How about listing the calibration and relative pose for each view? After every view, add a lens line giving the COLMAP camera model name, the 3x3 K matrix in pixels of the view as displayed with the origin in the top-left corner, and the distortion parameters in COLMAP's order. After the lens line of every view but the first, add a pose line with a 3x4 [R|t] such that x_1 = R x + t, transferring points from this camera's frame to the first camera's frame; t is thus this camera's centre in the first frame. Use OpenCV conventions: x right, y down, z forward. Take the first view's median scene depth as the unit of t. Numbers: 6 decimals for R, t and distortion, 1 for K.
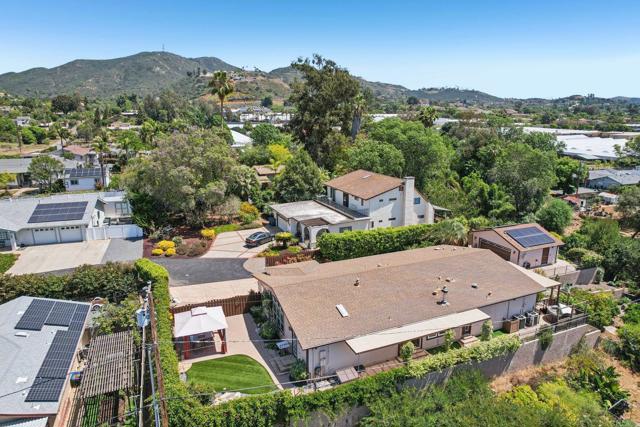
lens RADIAL K [[402.8, 0, 322.8], [0, 402.8, 214.3], [0, 0, 1]] dist [-0.077113, 0.064891]
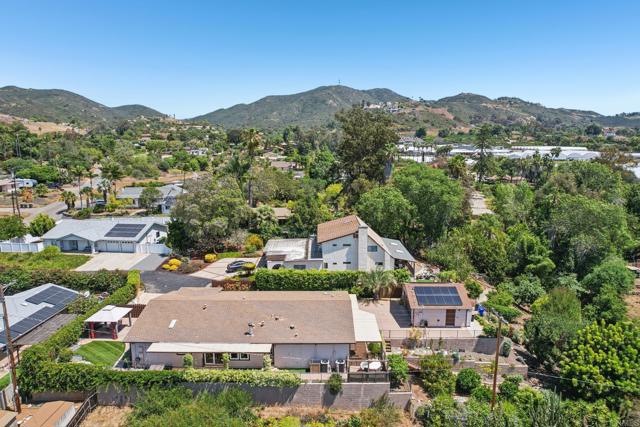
lens RADIAL K [[402.8, 0, 322.8], [0, 402.8, 214.3], [0, 0, 1]] dist [-0.077113, 0.064891]
pose [[0.919177, 0.068488, -0.387844, 0.540157], [-0.094670, 0.994313, -0.048782, -0.061513], [0.382297, 0.081556, 0.920433, -0.050365]]
